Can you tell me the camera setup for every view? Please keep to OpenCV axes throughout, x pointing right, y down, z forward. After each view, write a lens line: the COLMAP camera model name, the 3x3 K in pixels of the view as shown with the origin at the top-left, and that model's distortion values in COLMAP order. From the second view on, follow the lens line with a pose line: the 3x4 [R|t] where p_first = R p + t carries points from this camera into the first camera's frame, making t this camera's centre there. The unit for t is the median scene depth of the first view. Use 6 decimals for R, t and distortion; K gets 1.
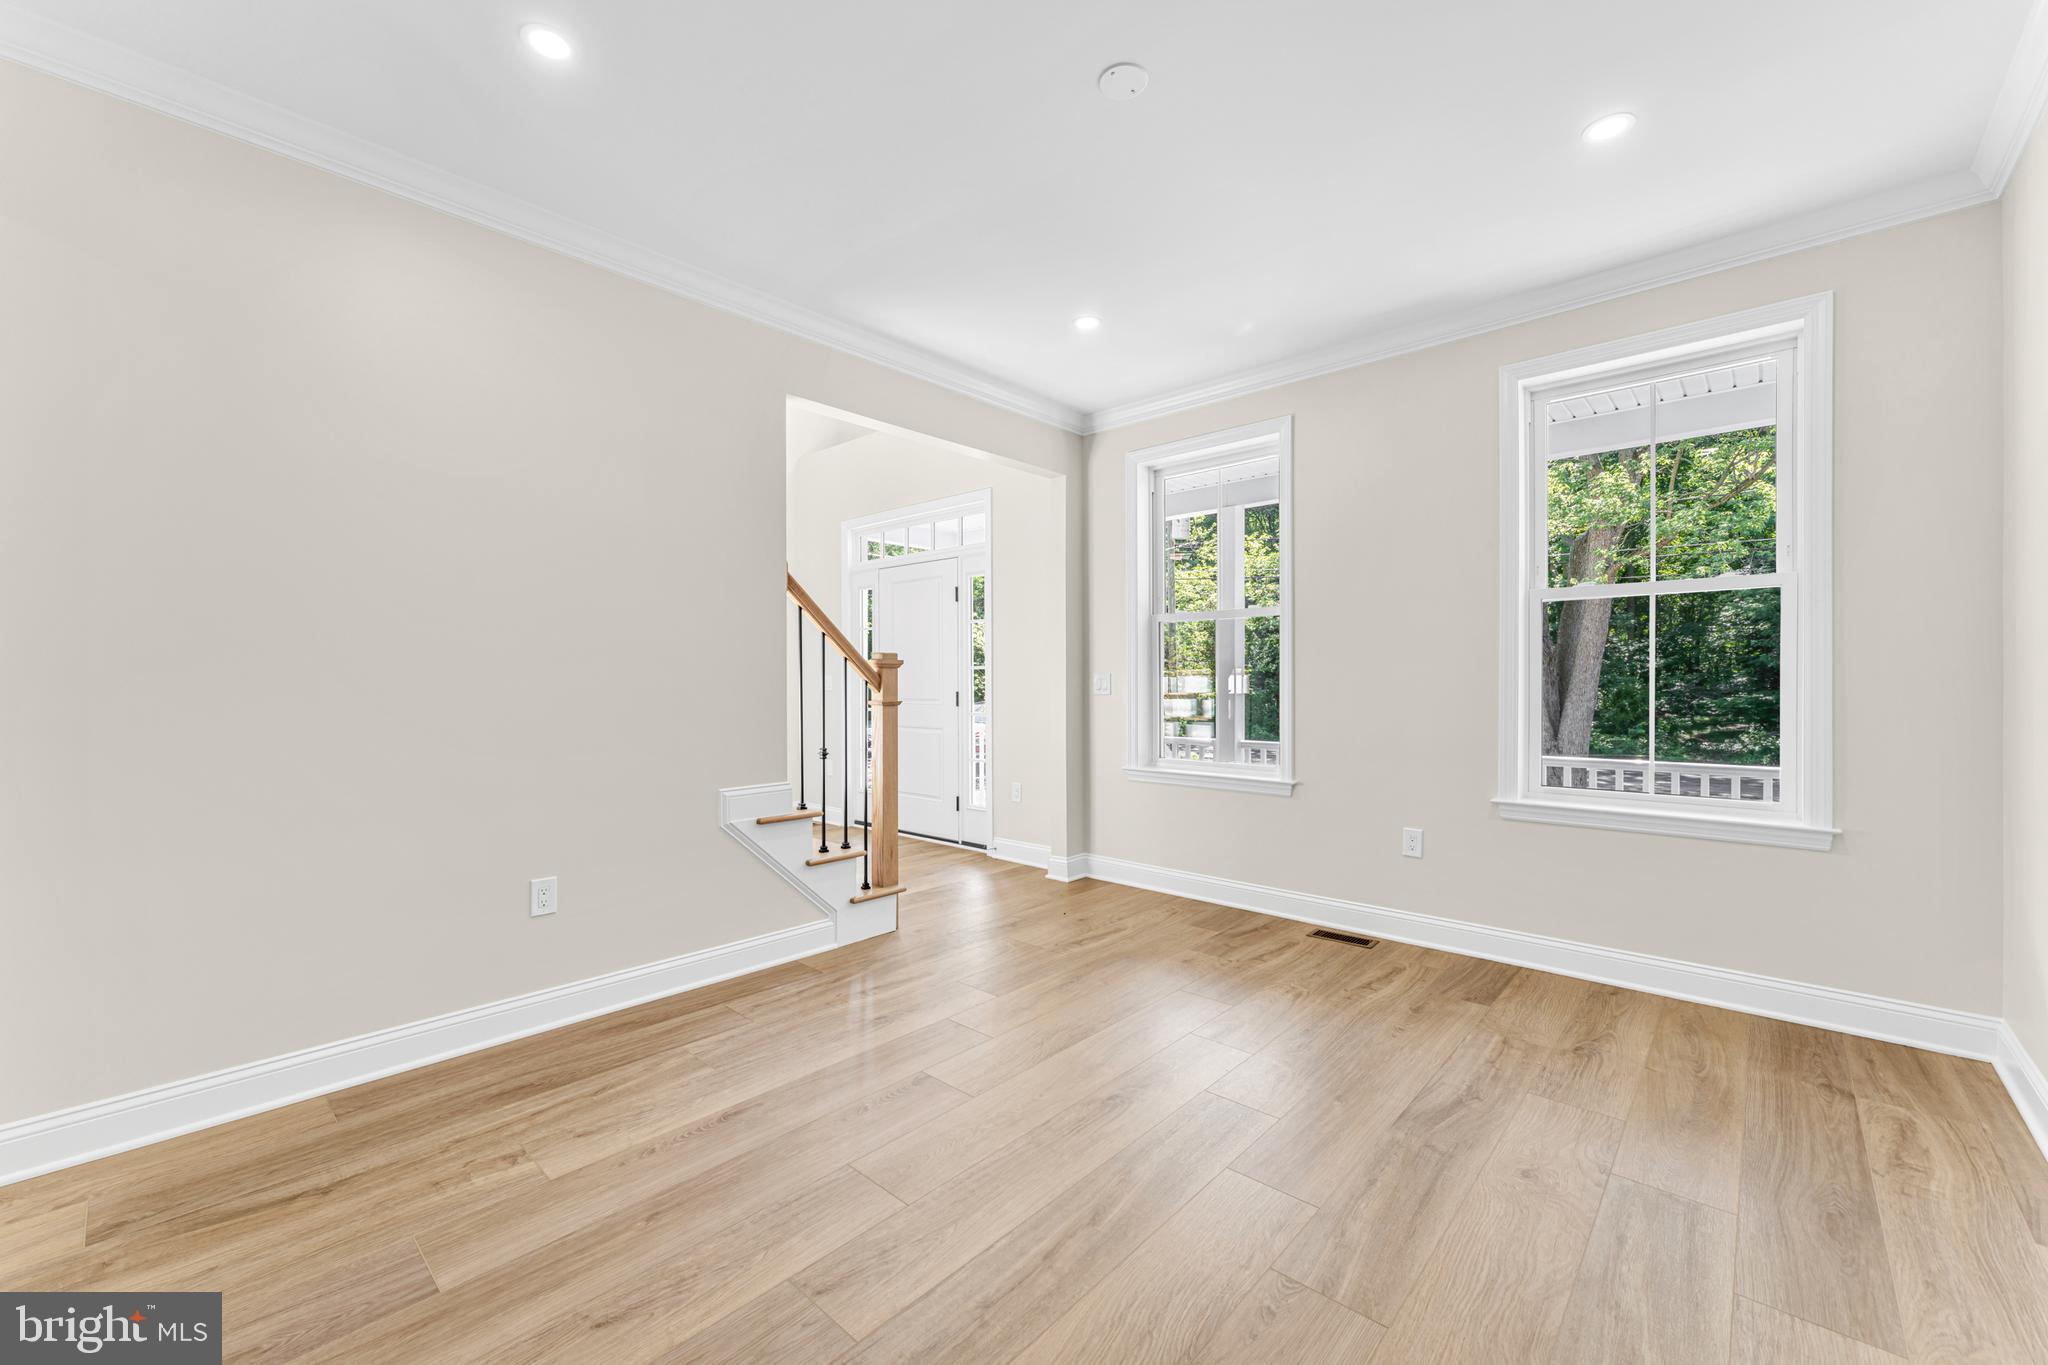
lens RADIAL K [[822.5, 0, 1028.7], [0, 822.5, 679.8], [0, 0, 1]] dist [0.002042, -0.000388]
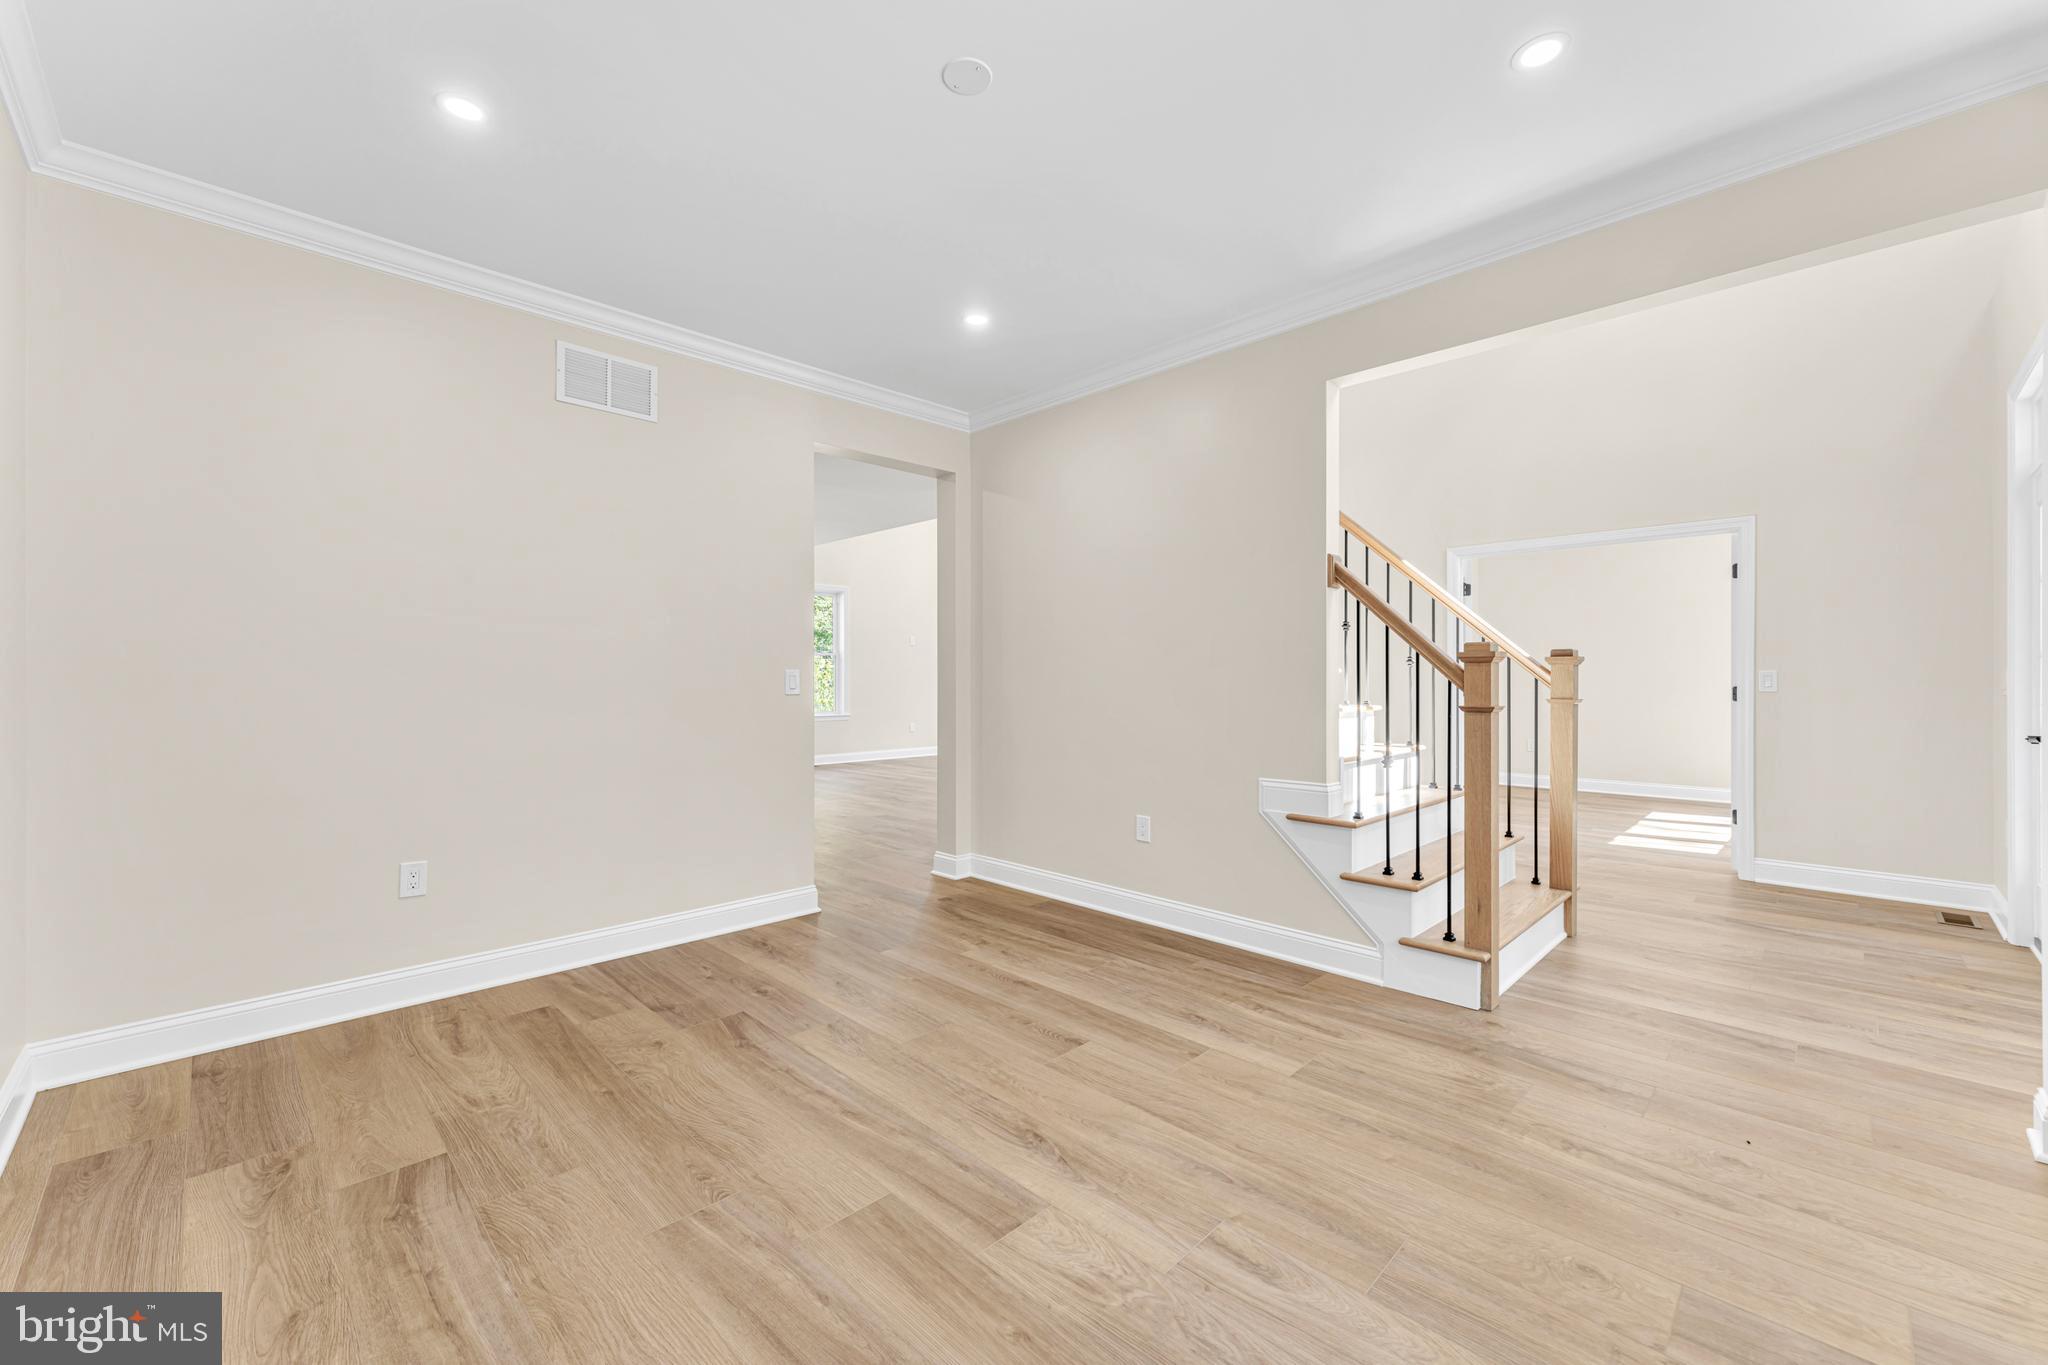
lens RADIAL K [[822.5, 0, 1029.4], [0, 822.5, 681.7], [0, 0, 1]] dist [0.002042, -0.000388]
pose [[-0.054049, 0.006828, -0.998515, 0.799193], [0.000973, 0.999977, 0.006786, -0.003581], [0.998538, -0.000604, -0.054054, 0.820687]]
